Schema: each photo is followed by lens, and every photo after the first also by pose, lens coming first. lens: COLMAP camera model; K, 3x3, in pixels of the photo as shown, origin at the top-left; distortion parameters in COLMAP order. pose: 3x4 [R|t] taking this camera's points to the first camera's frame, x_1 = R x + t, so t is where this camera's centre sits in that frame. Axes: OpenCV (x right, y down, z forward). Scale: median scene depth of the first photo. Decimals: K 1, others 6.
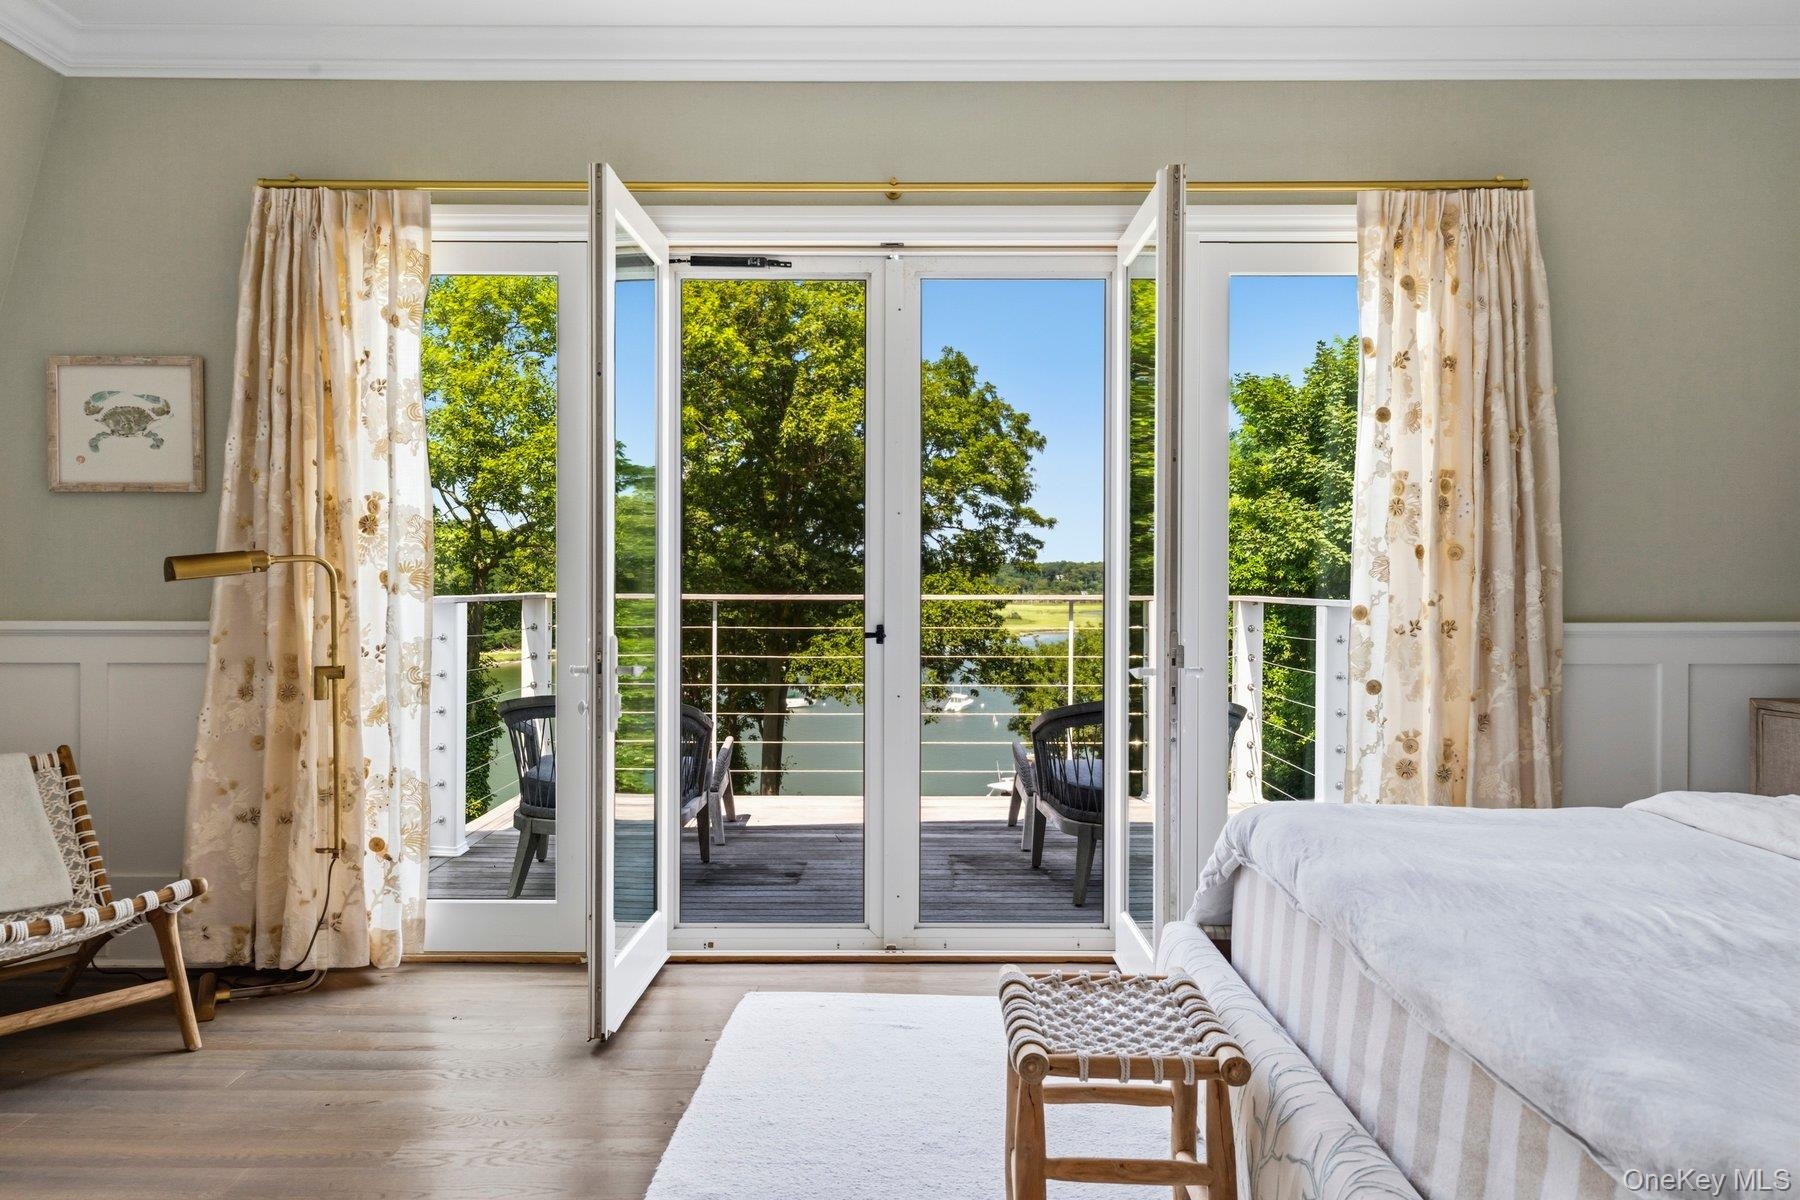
lens RADIAL K [[1296.9, 0, 899.3], [0, 1296.9, 595.6], [0, 0, 1]] dist [0.024459, -0.001809]
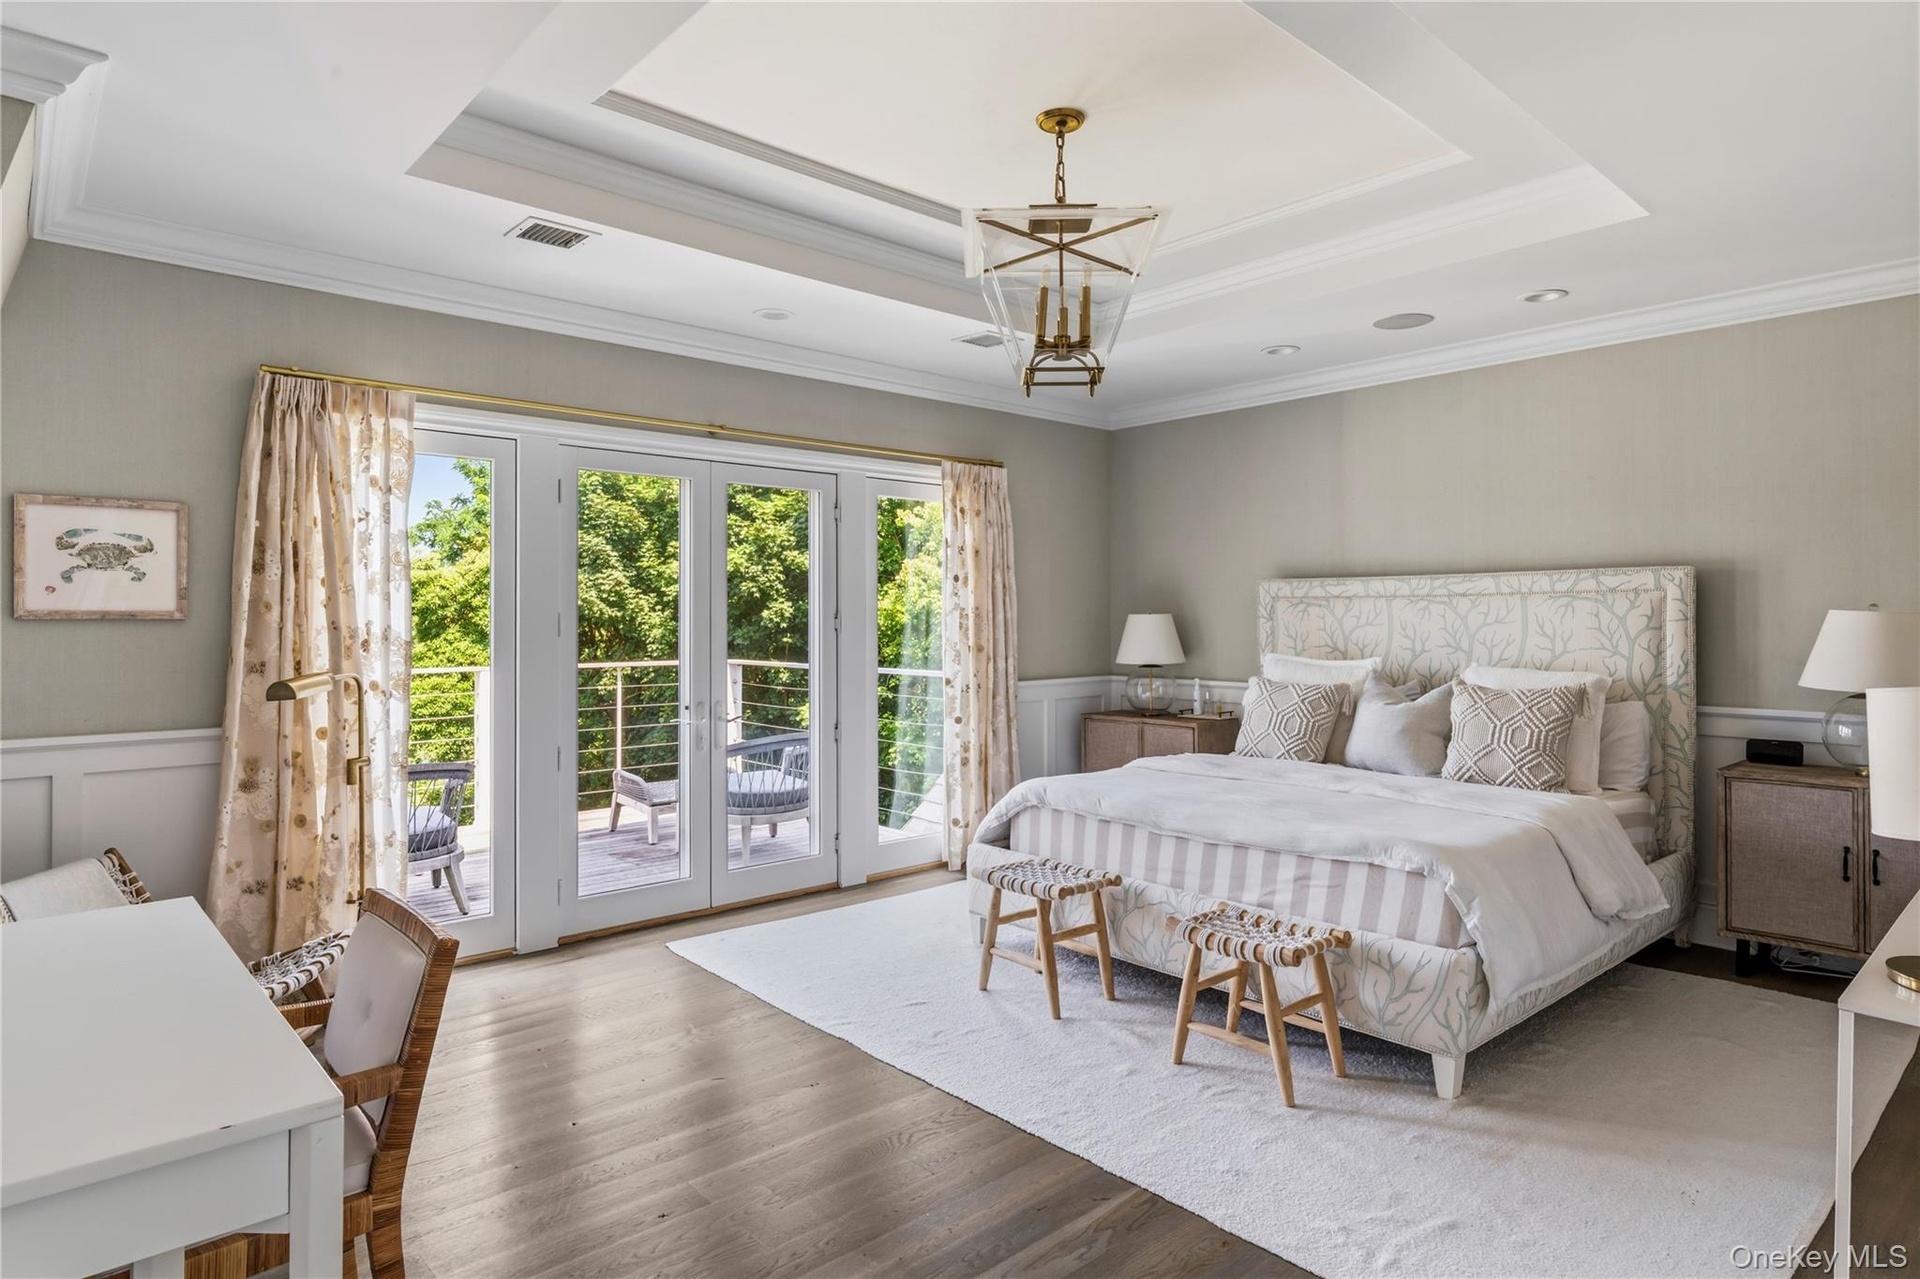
lens RADIAL K [[1080.8, 0, 953.1], [0, 1080.8, 632.0], [0, 0, 1]] dist [-0.006677, 0.000526]
pose [[0.740367, -0.011882, 0.672098, -0.686628], [0.009944, 0.999928, 0.006724, -0.068668], [-0.672129, 0.001705, 0.740432, -0.176434]]
